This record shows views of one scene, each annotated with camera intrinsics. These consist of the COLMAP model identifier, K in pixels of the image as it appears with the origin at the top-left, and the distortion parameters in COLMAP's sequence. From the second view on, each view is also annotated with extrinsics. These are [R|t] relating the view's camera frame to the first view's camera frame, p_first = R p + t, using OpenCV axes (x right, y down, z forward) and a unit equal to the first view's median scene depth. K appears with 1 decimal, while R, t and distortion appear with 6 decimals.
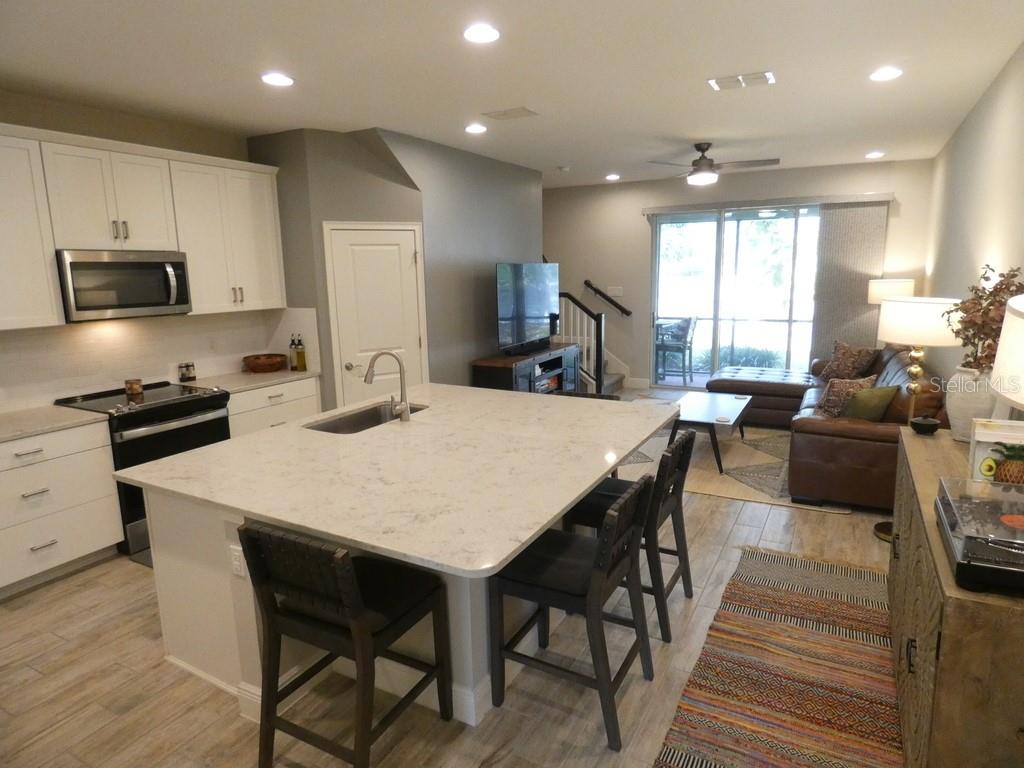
lens RADIAL K [[618.5, 0, 512.0], [0, 618.5, 384.0], [0, 0, 1]] dist [-0.007431, 0.034356]
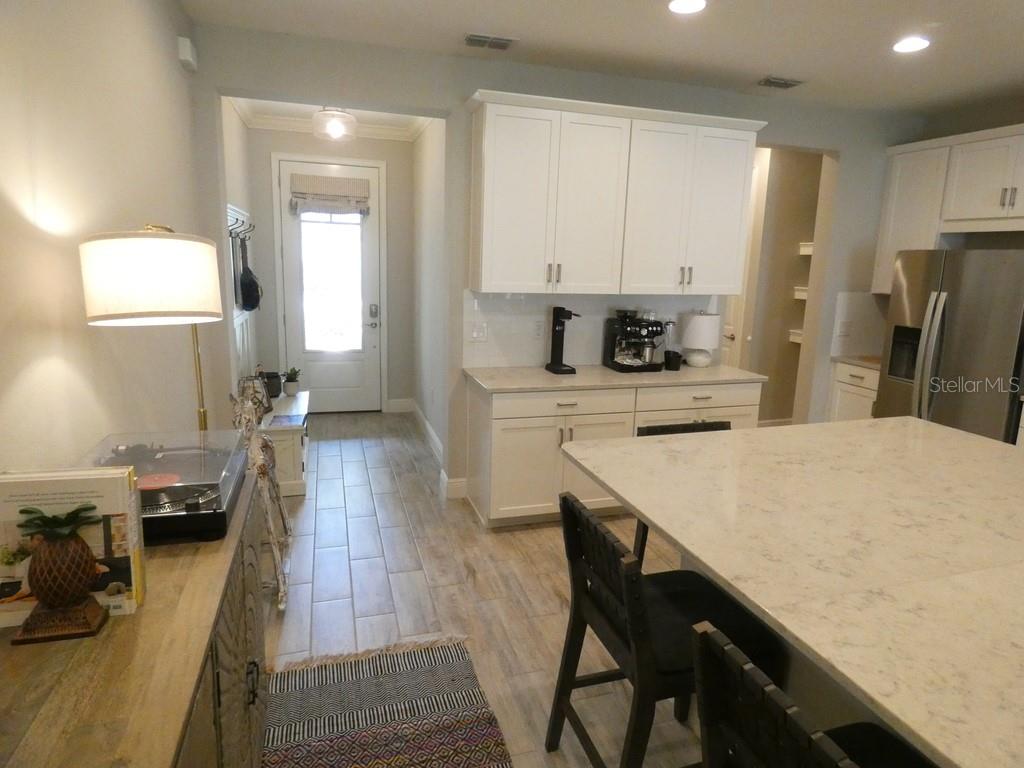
lens RADIAL K [[607.3, 0, 508.8], [0, 607.3, 395.0], [0, 0, 1]] dist [-0.025046, 0.000262]
pose [[-0.703654, 0.155239, -0.693377, 0.454978], [-0.144725, 0.924072, 0.353758, -0.128945], [0.695648, 0.349272, -0.627760, 0.799770]]
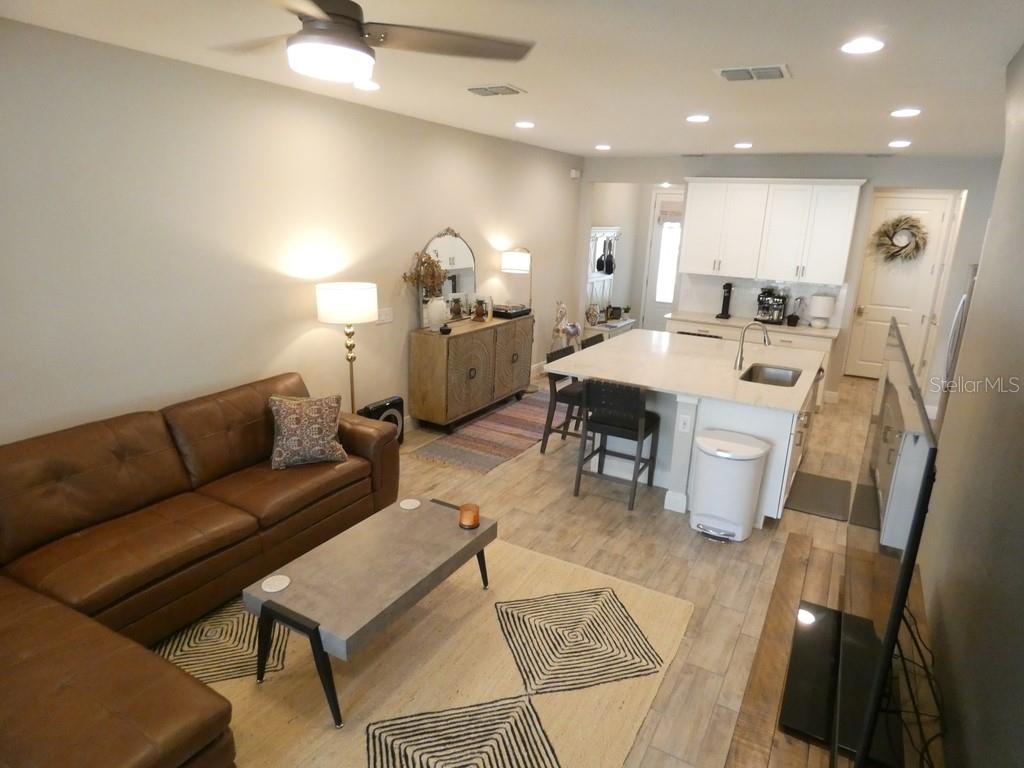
lens RADIAL K [[602.1, 0, 513.5], [0, 602.1, 378.3], [0, 0, 1]] dist [-0.017619, -0.000069]
pose [[-0.999279, -0.027387, 0.026279, 0.282890], [-0.013167, 0.899490, 0.436743, -0.468442], [-0.035599, 0.436082, -0.899202, 2.033802]]
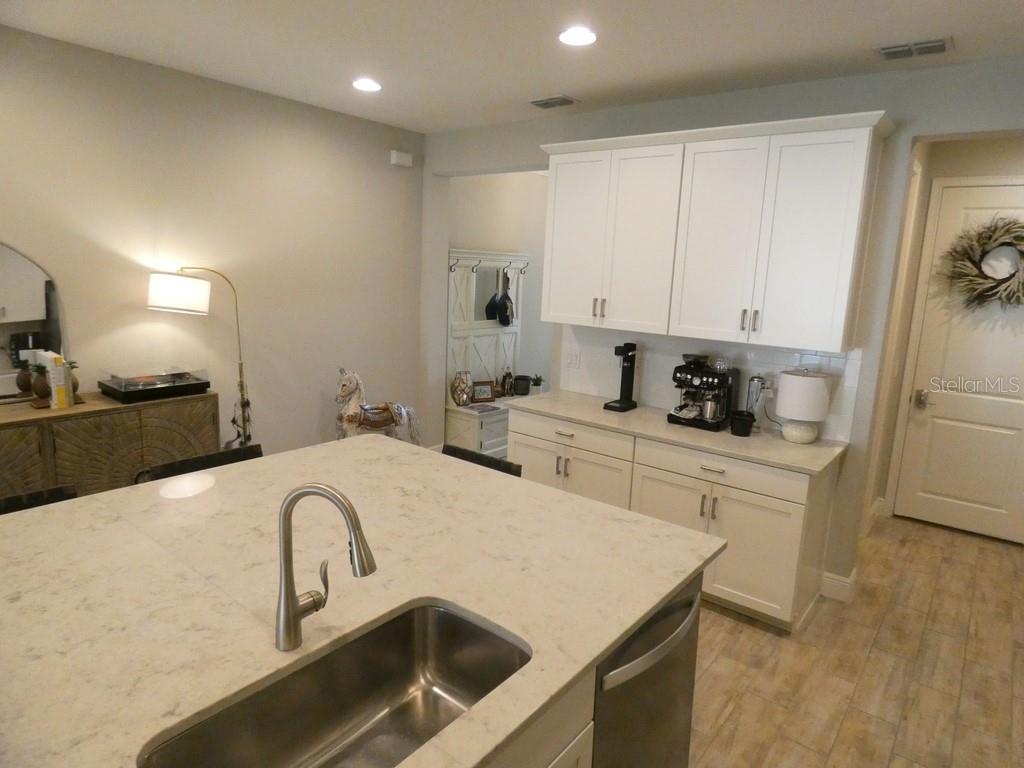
lens RADIAL K [[613.9, 0, 525.9], [0, 613.9, 379.8], [0, 0, 1]] dist [-0.004272, -0.001045]
pose [[-0.986299, -0.055501, 0.155354, -0.332908], [0.003728, 0.933971, 0.357331, -0.221393], [-0.164928, 0.353014, -0.920967, 1.144462]]
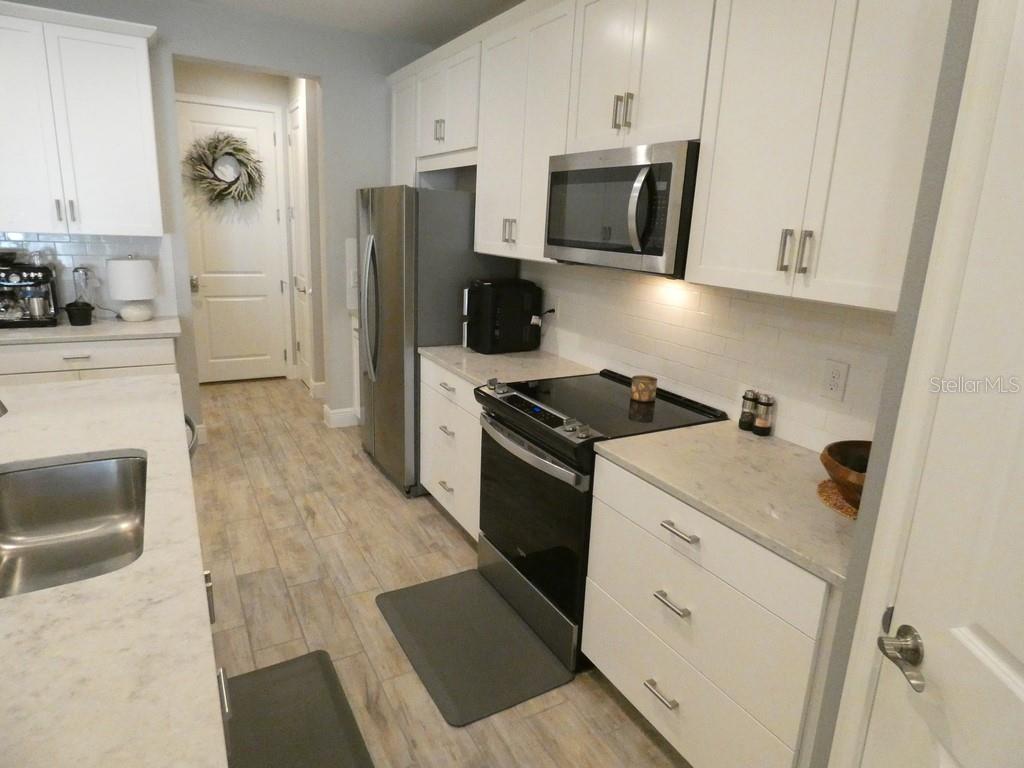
lens RADIAL K [[613.9, 0, 525.9], [0, 613.9, 379.8], [0, 0, 1]] dist [-0.004272, -0.001045]
pose [[-0.518042, 0.199840, -0.831683, -0.071974], [-0.200225, 0.916978, 0.345052, -0.203817], [0.831590, 0.345275, -0.435020, 1.285983]]
